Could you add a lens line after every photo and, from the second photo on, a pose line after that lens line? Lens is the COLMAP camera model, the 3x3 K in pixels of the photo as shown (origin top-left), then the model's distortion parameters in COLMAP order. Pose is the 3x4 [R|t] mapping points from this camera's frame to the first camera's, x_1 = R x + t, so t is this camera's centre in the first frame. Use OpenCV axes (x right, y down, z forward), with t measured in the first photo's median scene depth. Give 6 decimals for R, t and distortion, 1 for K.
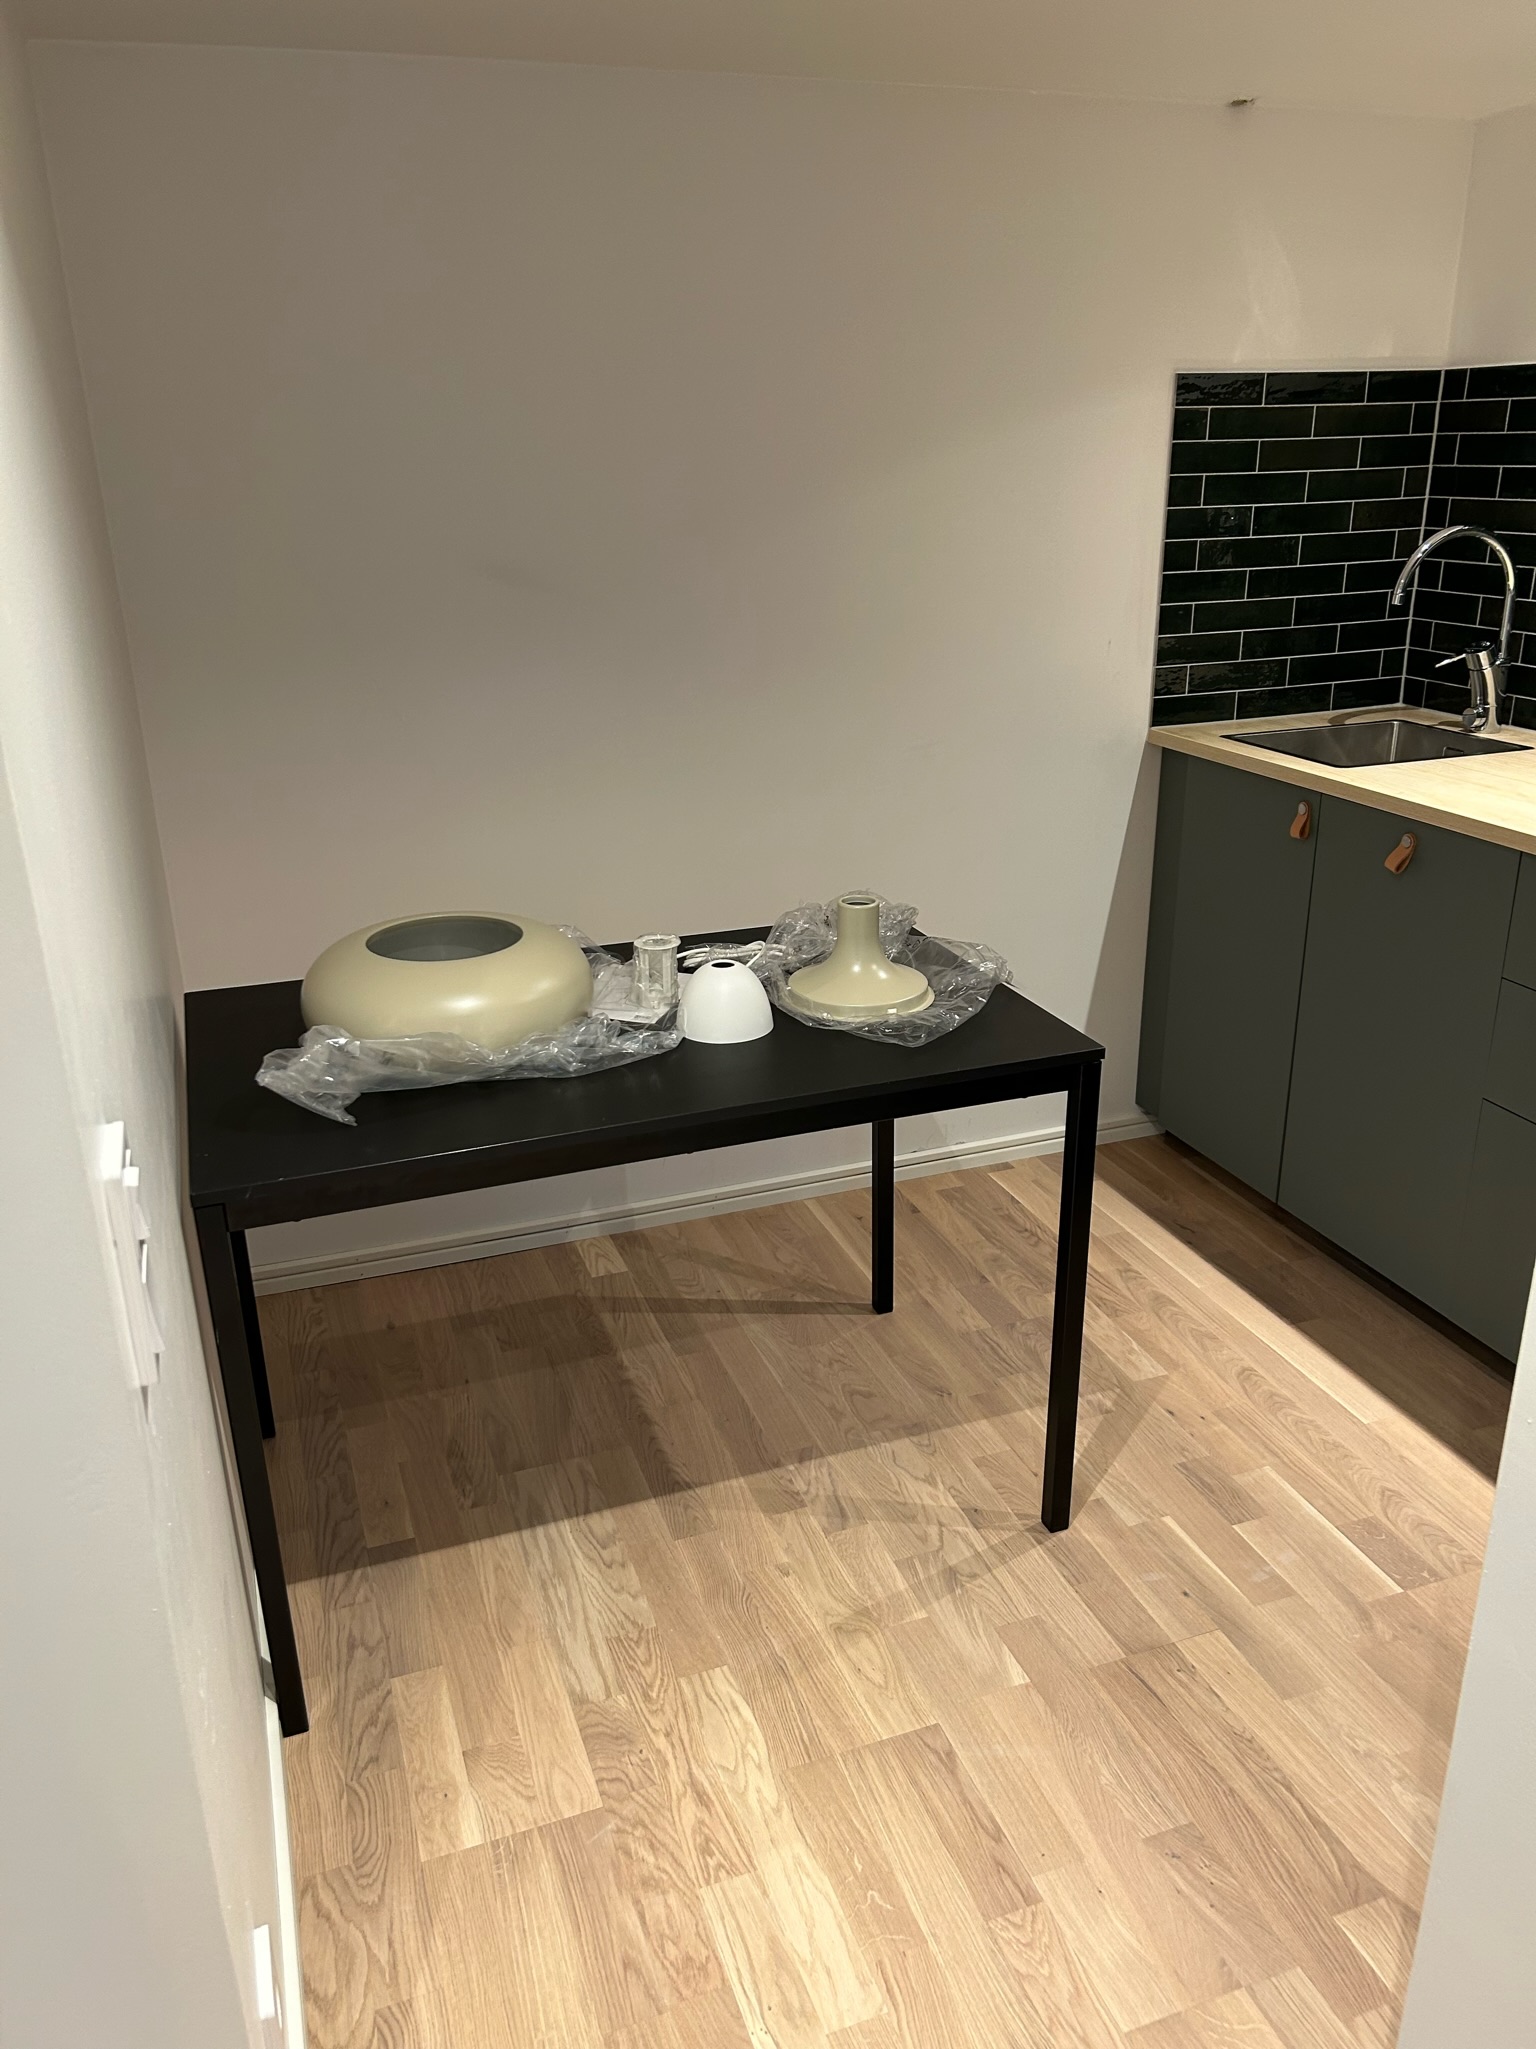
lens RADIAL K [[1534.3, 0, 776.5], [0, 1534.3, 1032.9], [0, 0, 1]] dist [0.043232, -0.050455]
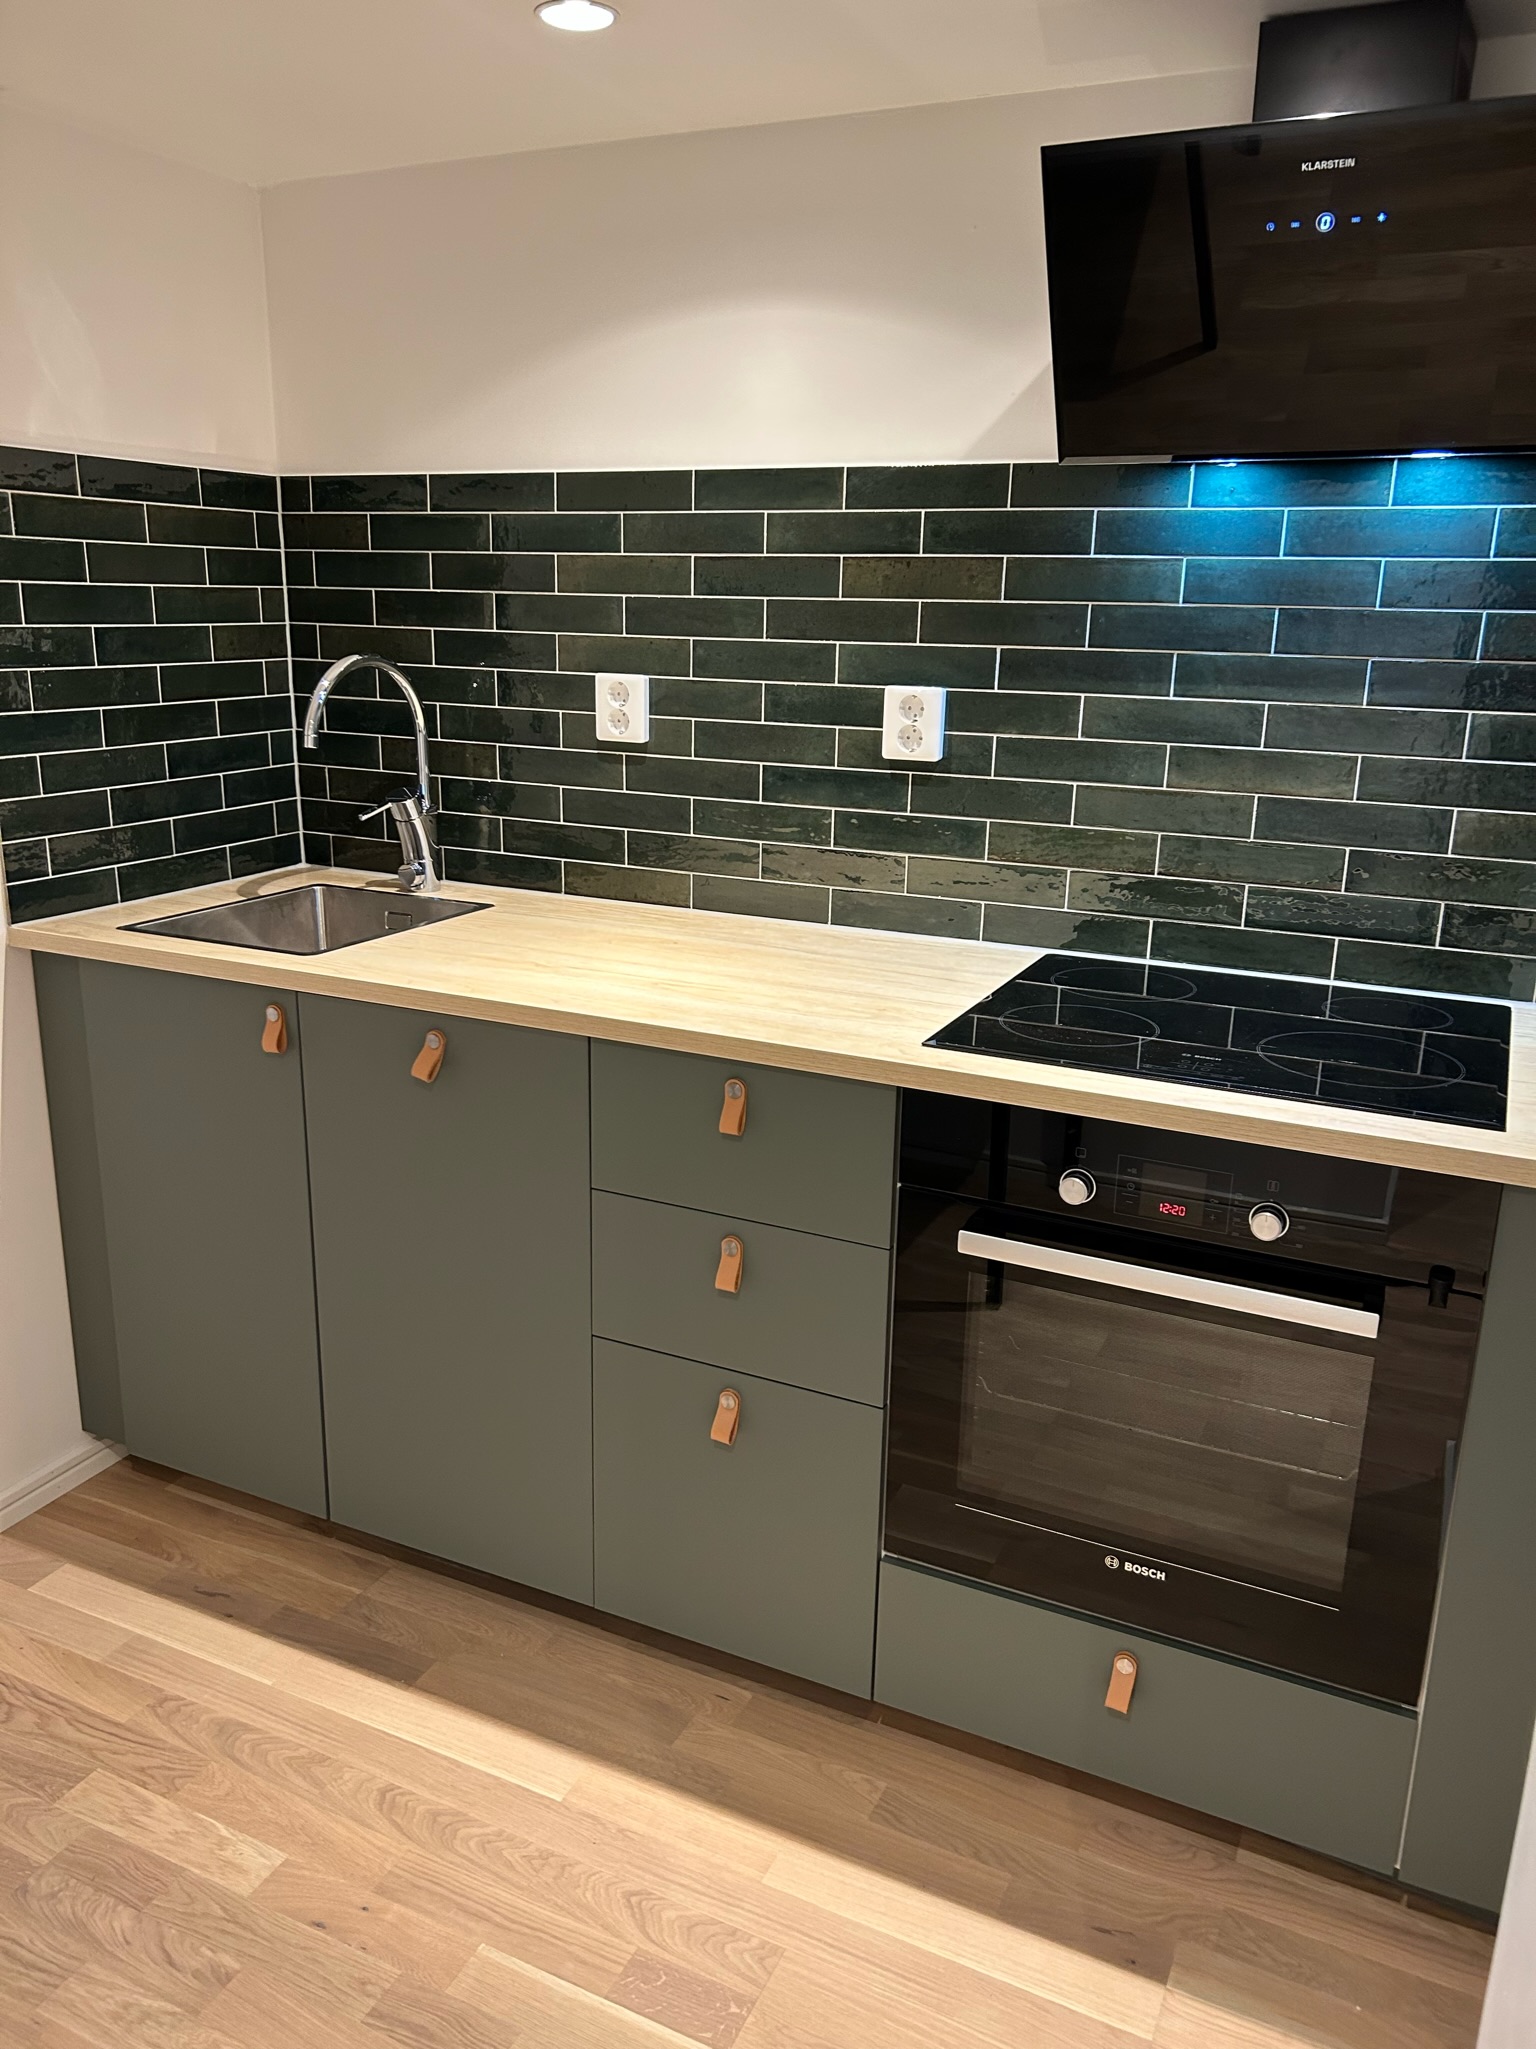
lens RADIAL K [[1534.3, 0, 753.8], [0, 1534.3, 1035.8], [0, 0, 1]] dist [0.043232, -0.050455]
pose [[0.715465, -0.159460, 0.680208, -0.005806], [0.218847, 0.975758, -0.001445, -0.074996], [-0.663488, 0.149895, 0.733018, 0.264932]]
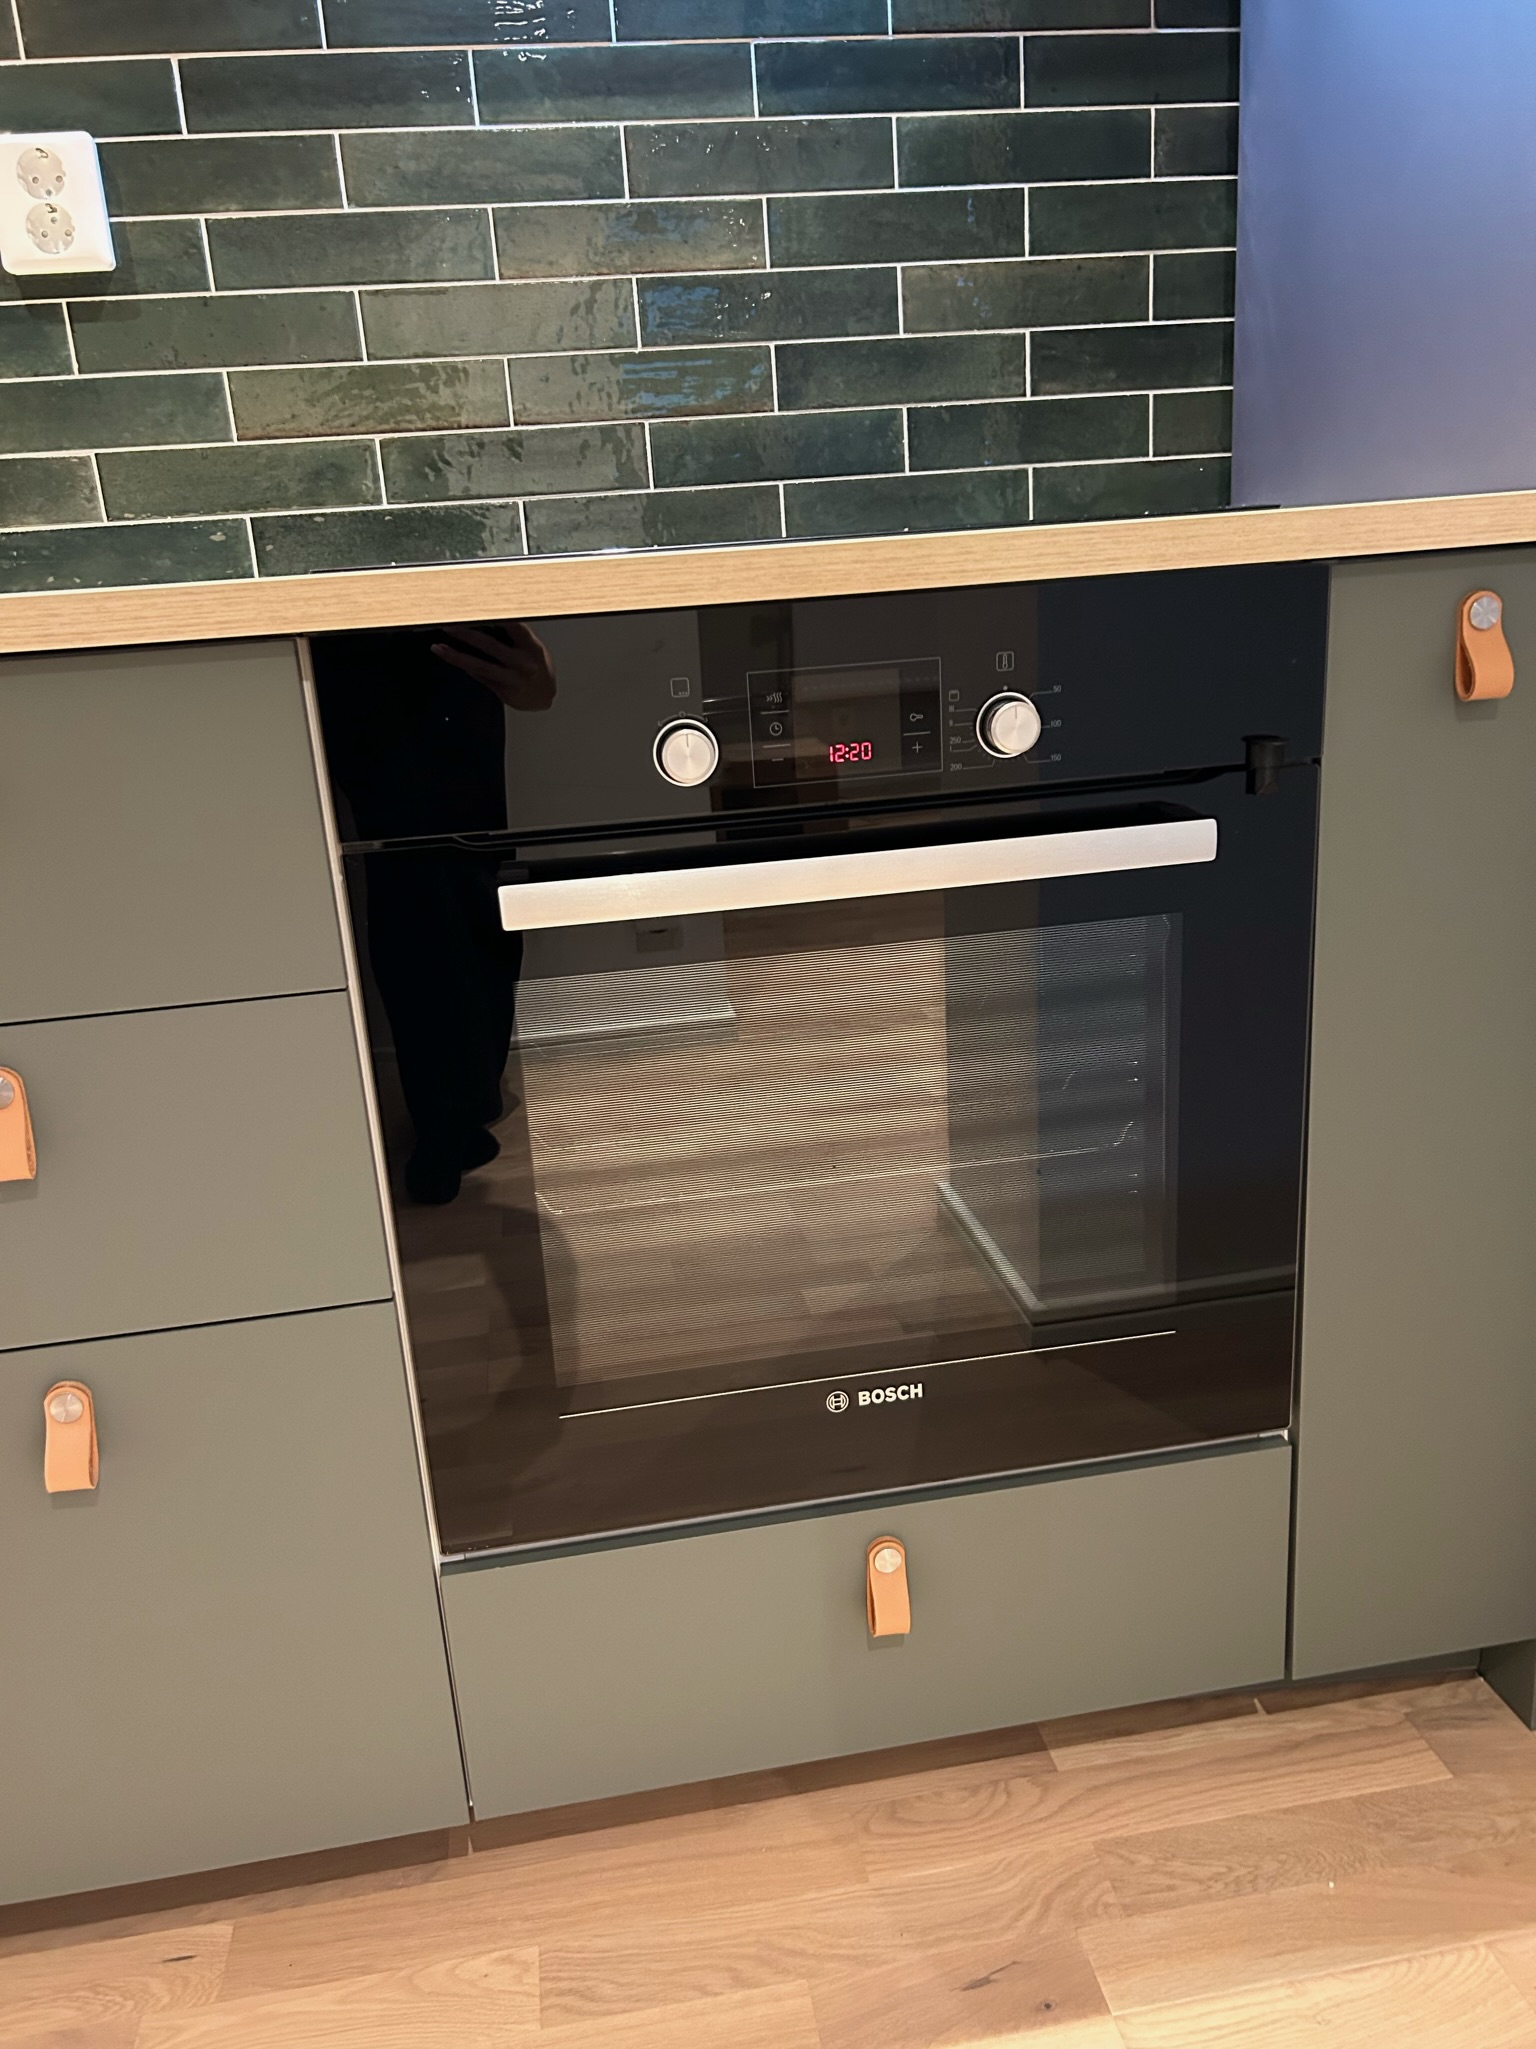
lens RADIAL K [[1534.3, 0, 755.3], [0, 1534.3, 1040.1], [0, 0, 1]] dist [0.043232, -0.050455]
pose [[0.189689, -0.279890, 0.941105, 0.145287], [0.410280, 0.893408, 0.183009, 0.001998], [-0.892014, 0.351402, 0.284303, 0.517649]]
